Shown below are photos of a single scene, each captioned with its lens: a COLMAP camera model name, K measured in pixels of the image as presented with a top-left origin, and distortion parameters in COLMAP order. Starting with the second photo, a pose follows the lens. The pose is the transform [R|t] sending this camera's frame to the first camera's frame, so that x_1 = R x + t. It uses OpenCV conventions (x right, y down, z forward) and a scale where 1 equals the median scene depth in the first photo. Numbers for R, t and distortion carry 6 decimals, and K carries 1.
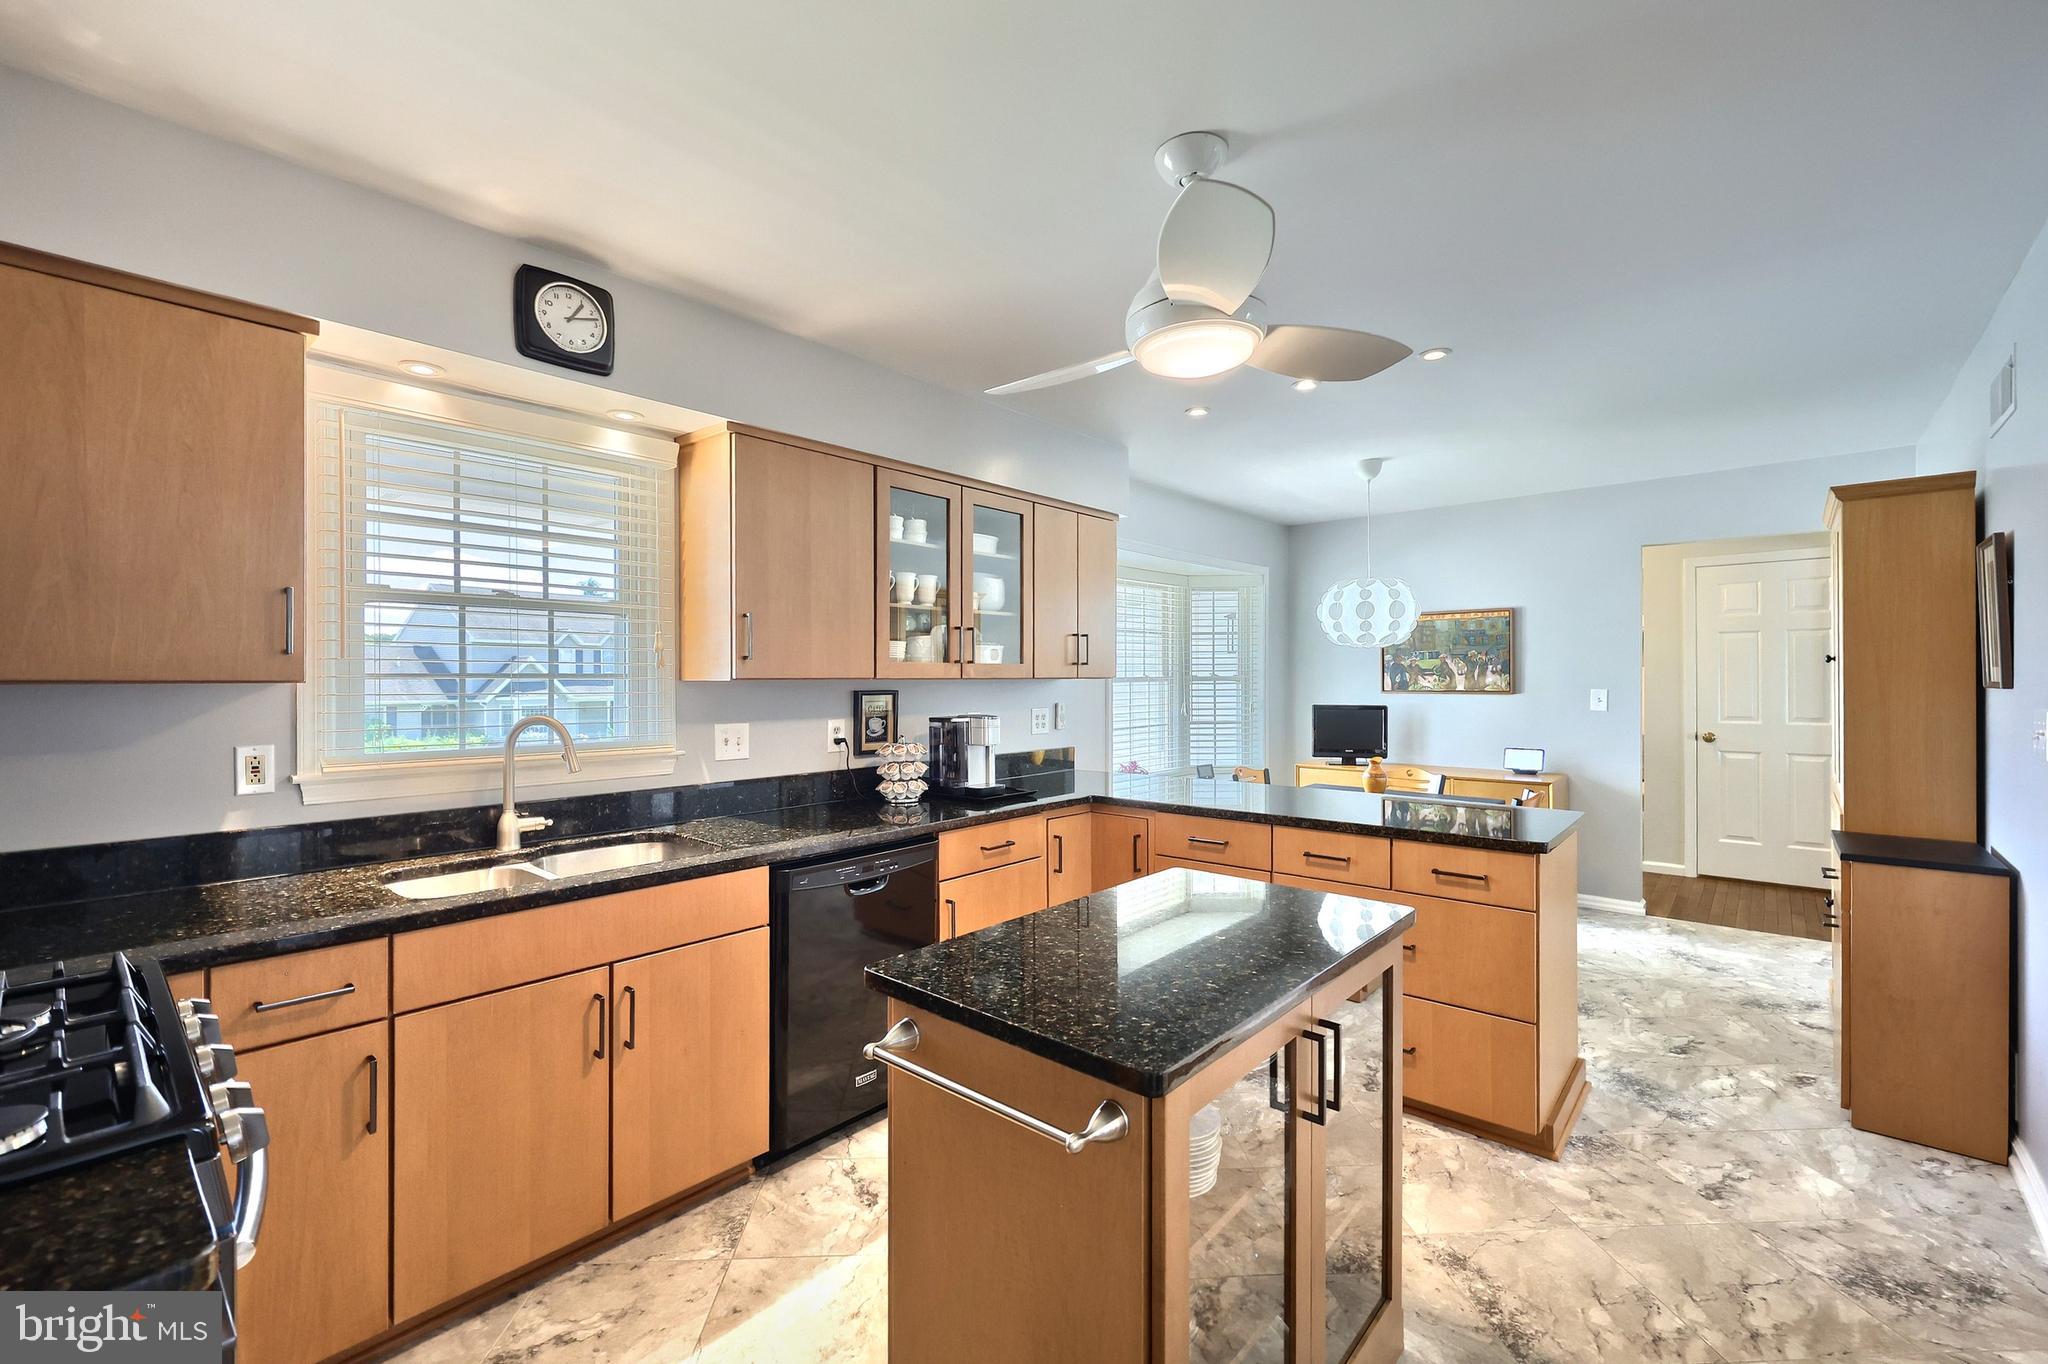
lens RADIAL K [[843.2, 0, 1028.0], [0, 843.2, 673.8], [0, 0, 1]] dist [-0.000327, 0.001019]
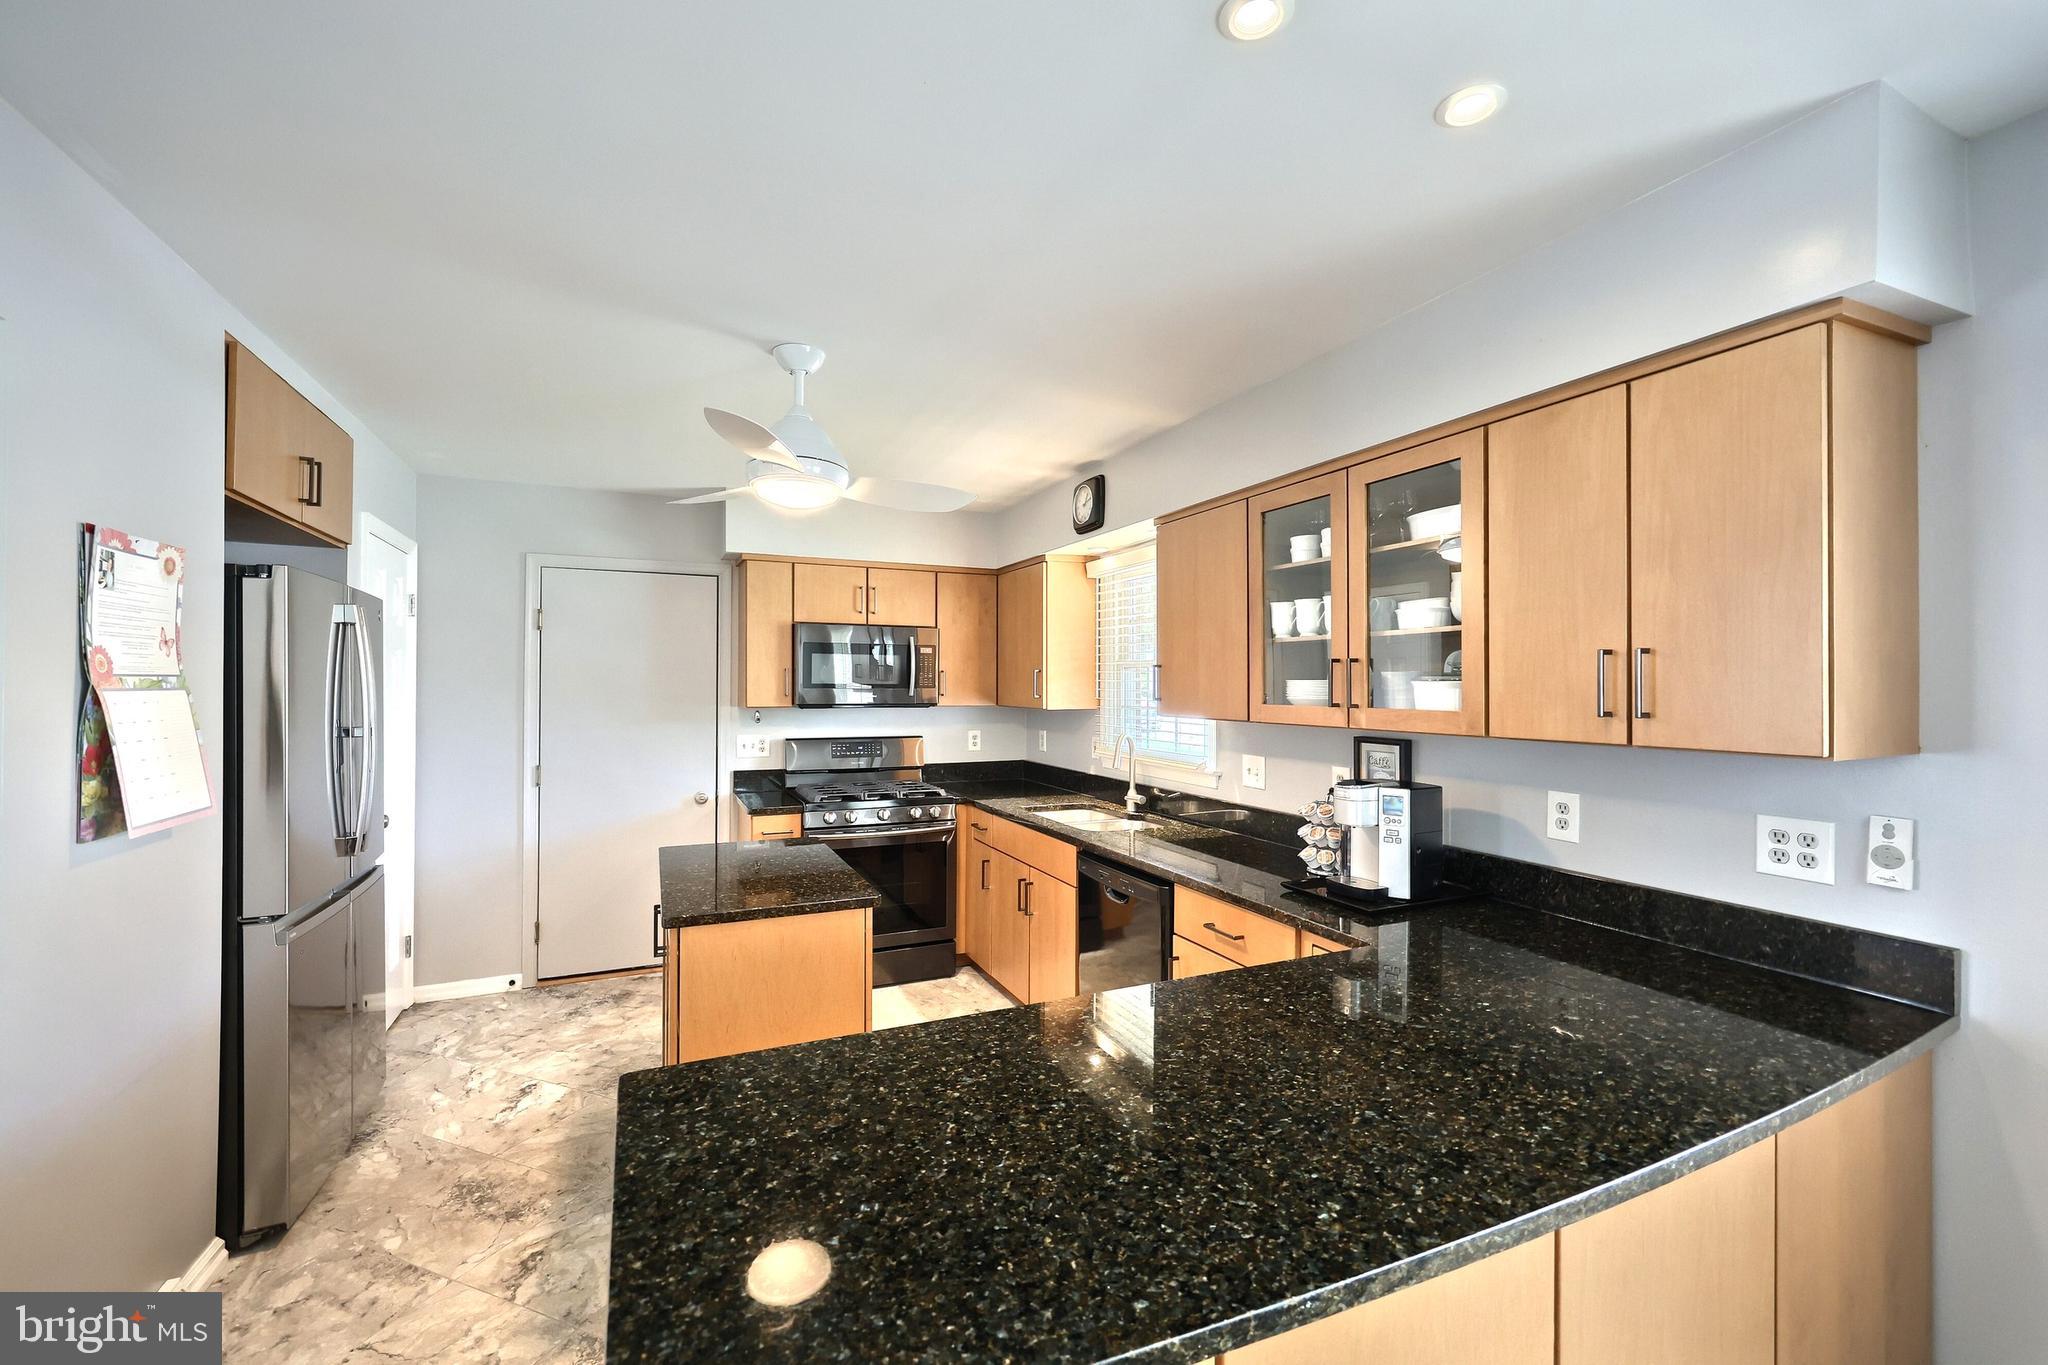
lens RADIAL K [[843.2, 0, 1009.2], [0, 843.2, 678.6], [0, 0, 1]] dist [-0.000327, 0.001019]
pose [[-0.426423, -0.003214, -0.904518, 0.505205], [0.002285, 0.999987, -0.004630, -0.024710], [0.904521, -0.004041, -0.426410, 0.738283]]
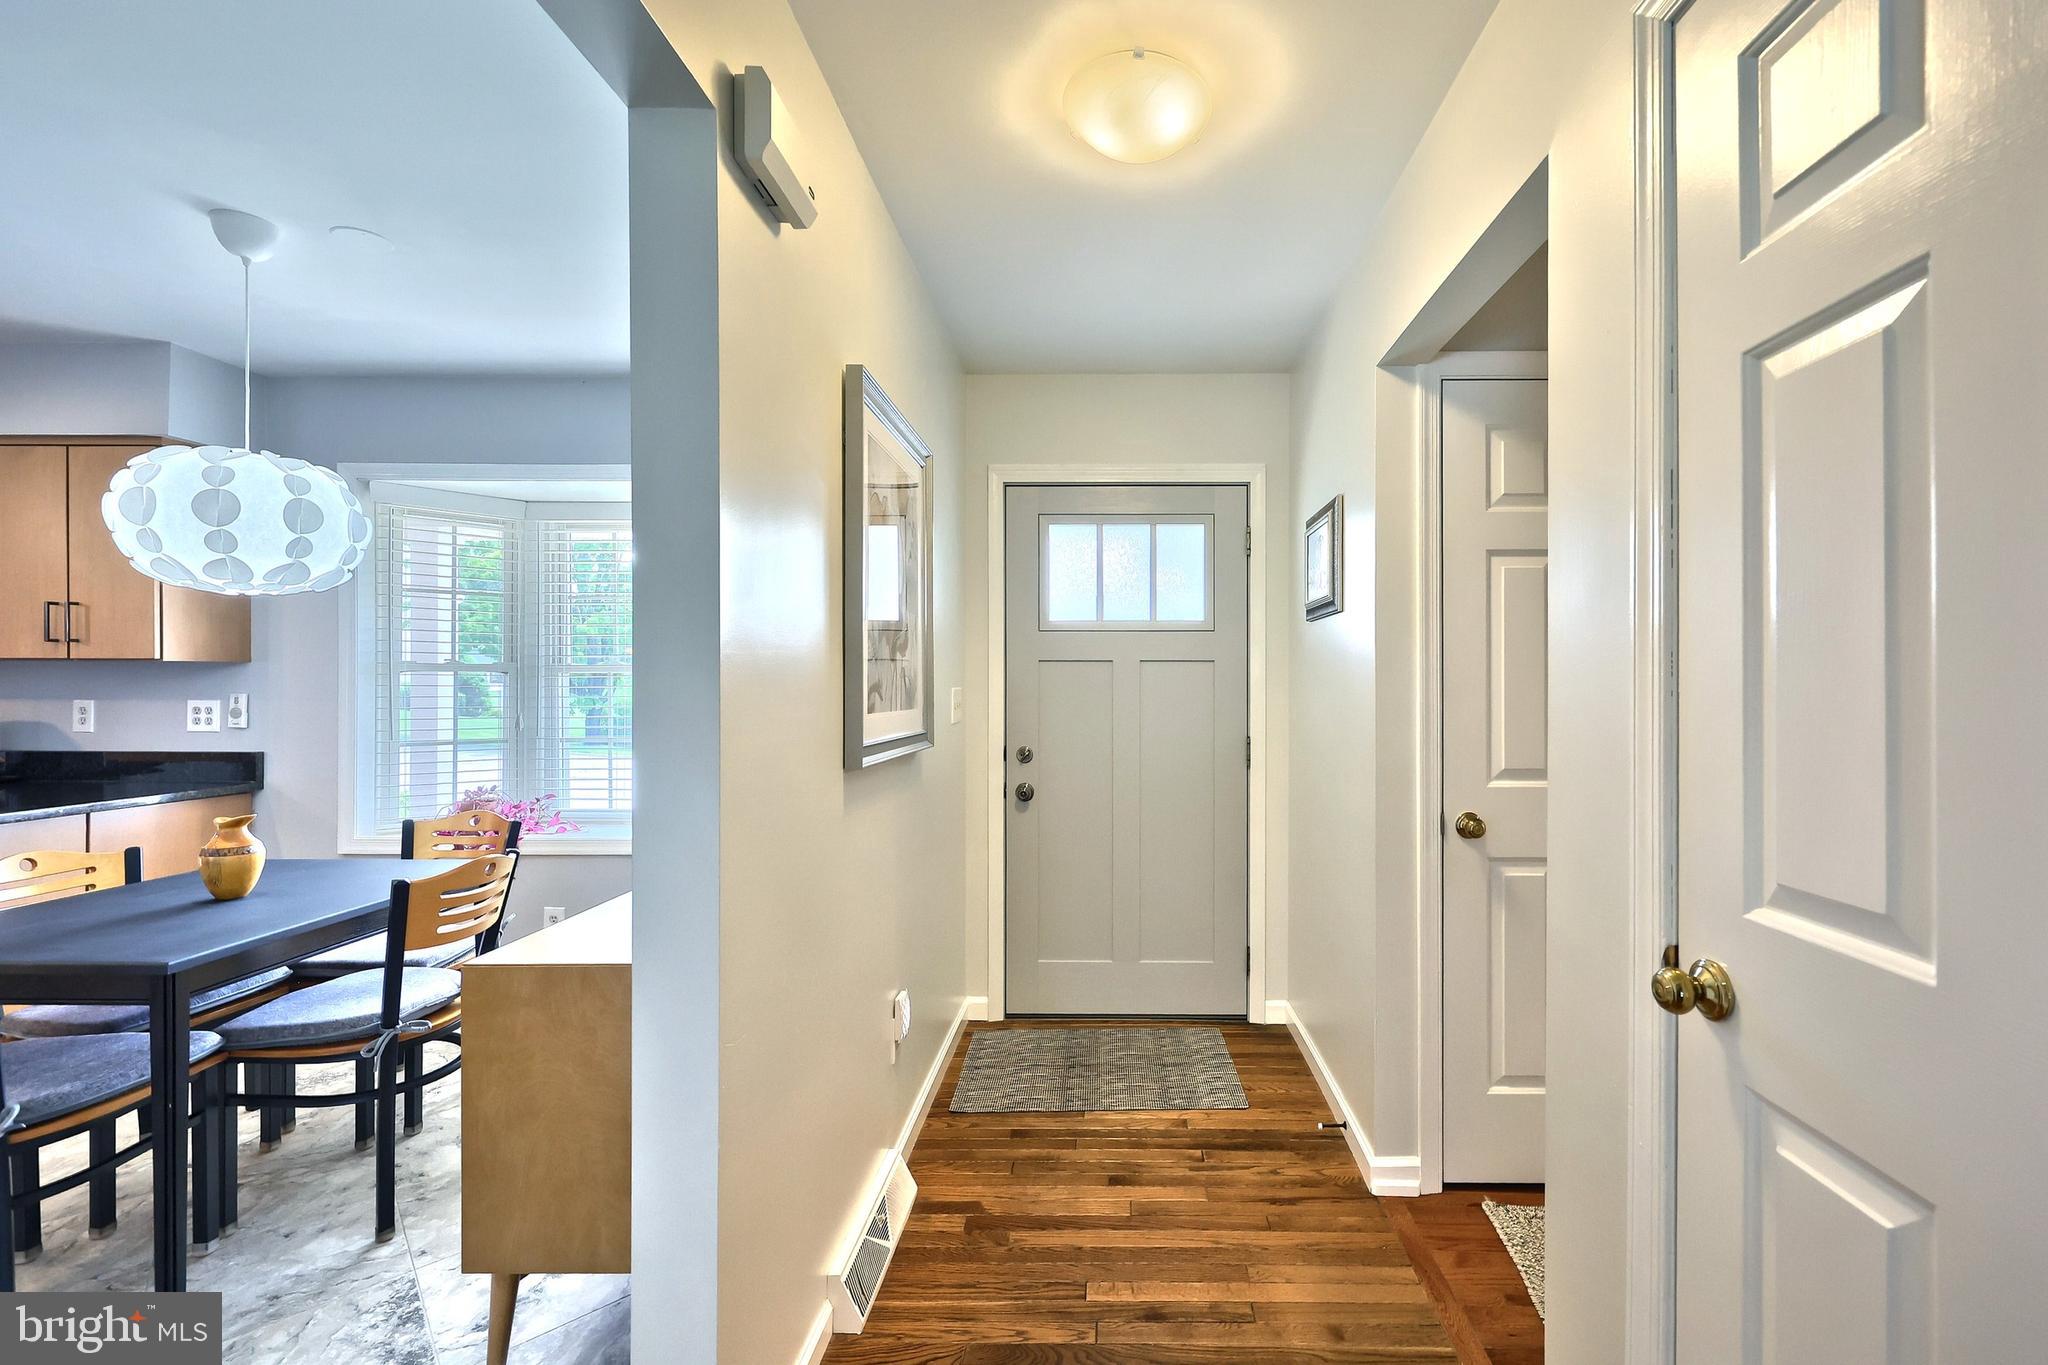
lens RADIAL K [[843.2, 0, 1081.9], [0, 843.2, 679.0], [0, 0, 1]] dist [-0.000327, 0.001019]
pose [[0.639096, 0.013725, -0.769004, 1.036266], [-0.005000, 0.999894, 0.013690, 0.005791], [0.769110, -0.004904, 0.639097, 1.010241]]
